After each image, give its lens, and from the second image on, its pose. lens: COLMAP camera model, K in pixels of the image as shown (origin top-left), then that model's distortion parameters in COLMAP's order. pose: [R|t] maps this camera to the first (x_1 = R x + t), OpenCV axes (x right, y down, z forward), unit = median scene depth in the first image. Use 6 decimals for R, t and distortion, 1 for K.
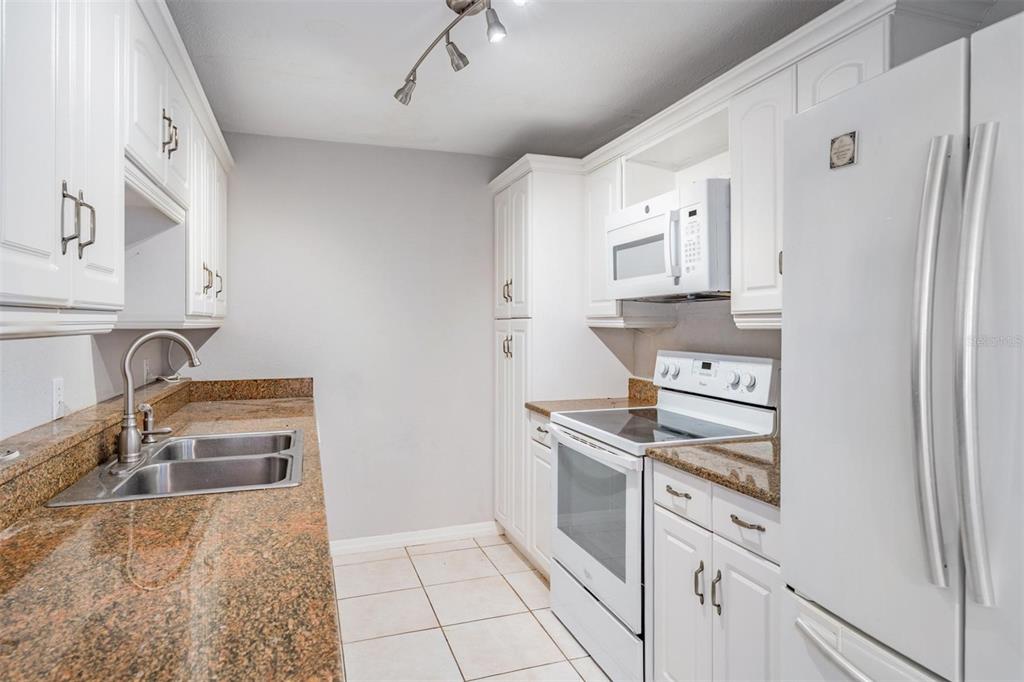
lens RADIAL K [[603.1, 0, 510.8], [0, 603.1, 323.5], [0, 0, 1]] dist [0.005751, -0.001002]
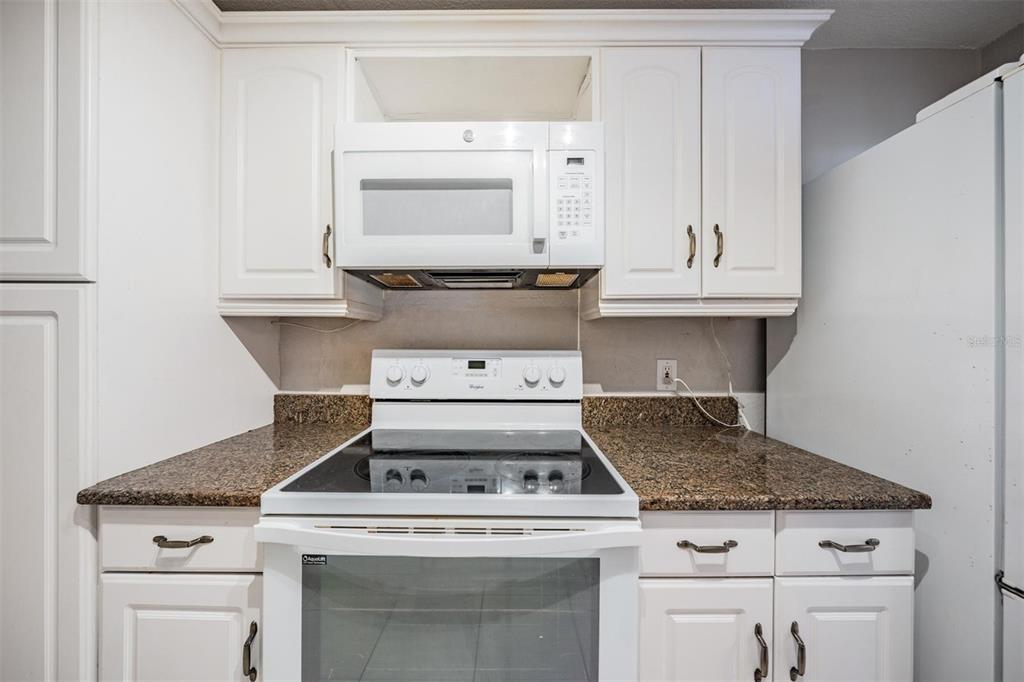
lens RADIAL K [[349.6, 0, 508.5], [0, 349.6, 343.3], [0, 0, 1]] dist [-0.005432, -0.000050]
pose [[0.326105, -0.002099, 0.945331, -0.131547], [-0.001211, 0.999996, 0.002638, 0.042184], [-0.945333, -0.002005, 0.326101, 0.867128]]
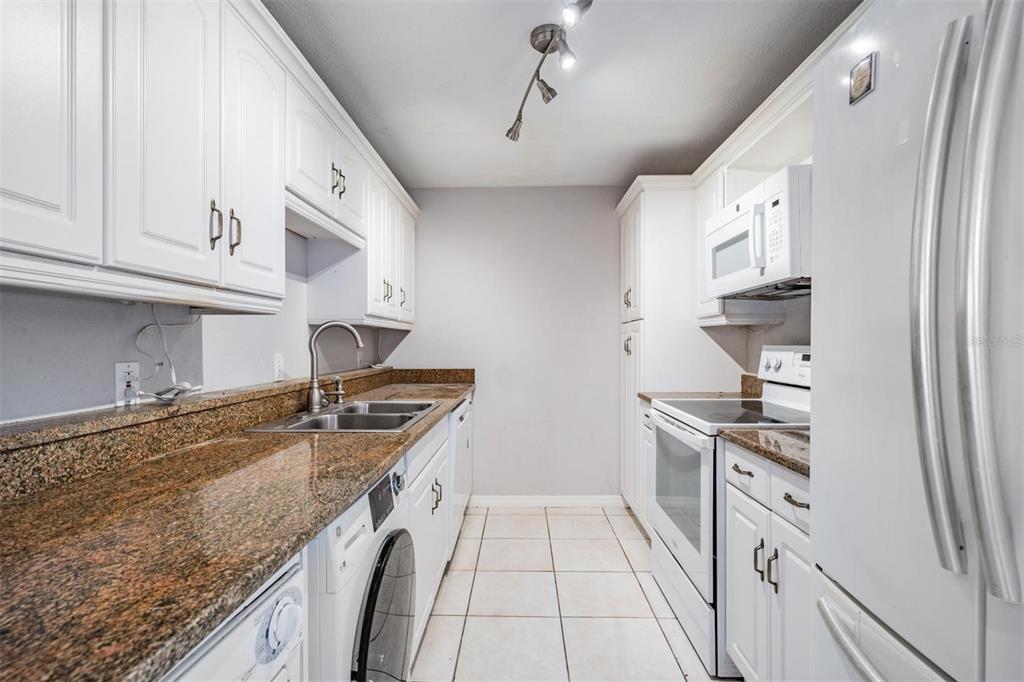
lens RADIAL K [[480.1, 0, 506.4], [0, 480.1, 344.8], [0, 0, 1]] dist [0.006014, -0.002447]
pose [[0.934629, 0.000468, -0.355625, 0.152958], [0.000015, 0.999999, 0.001356, 0.051379], [0.355625, -0.001272, 0.934628, 0.071830]]
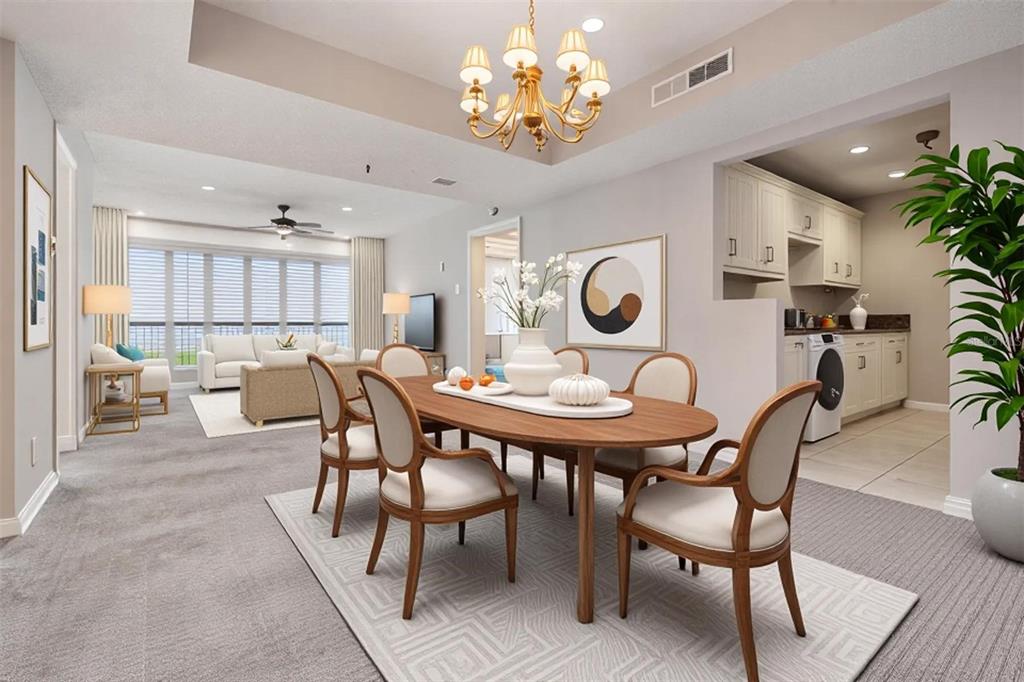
lens RADIAL K [[471.8, 0, 498.6], [0, 471.8, 330.0], [0, 0, 1]] dist [-0.002704, -0.000110]
pose [[0.302229, -0.001491, -0.953234, 1.008383], [-0.002651, 0.999994, -0.002405, 0.209687], [0.953232, 0.003254, 0.302223, -1.010509]]
